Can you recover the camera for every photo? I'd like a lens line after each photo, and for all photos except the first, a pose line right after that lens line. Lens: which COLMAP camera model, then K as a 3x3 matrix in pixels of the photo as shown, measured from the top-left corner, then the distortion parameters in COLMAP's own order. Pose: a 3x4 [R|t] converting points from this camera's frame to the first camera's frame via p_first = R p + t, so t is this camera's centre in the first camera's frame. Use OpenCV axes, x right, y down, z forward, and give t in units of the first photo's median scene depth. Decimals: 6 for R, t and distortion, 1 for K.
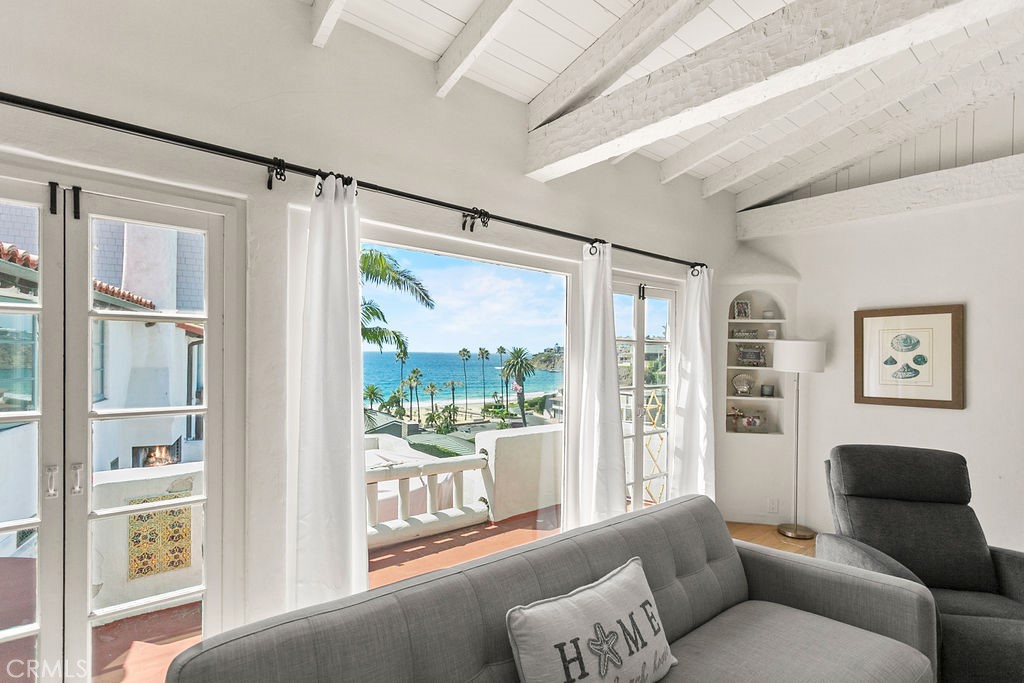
lens RADIAL K [[492.8, 0, 506.0], [0, 492.8, 352.7], [0, 0, 1]] dist [-0.000028, -0.000234]
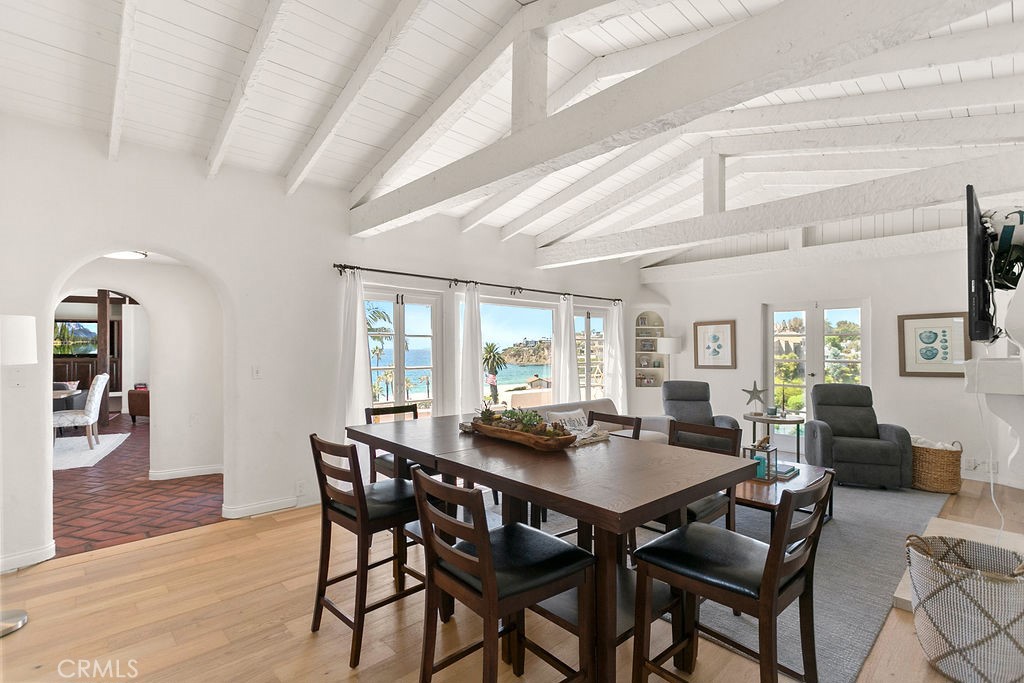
lens RADIAL K [[483.9, 0, 512.0], [0, 483.9, 341.5], [0, 0, 1]] dist [0.002791, 0.000236]
pose [[0.997121, -0.015203, 0.074294, -0.094995], [0.016101, 0.999804, -0.011500, 0.001338], [-0.074104, 0.012663, 0.997170, -0.487371]]
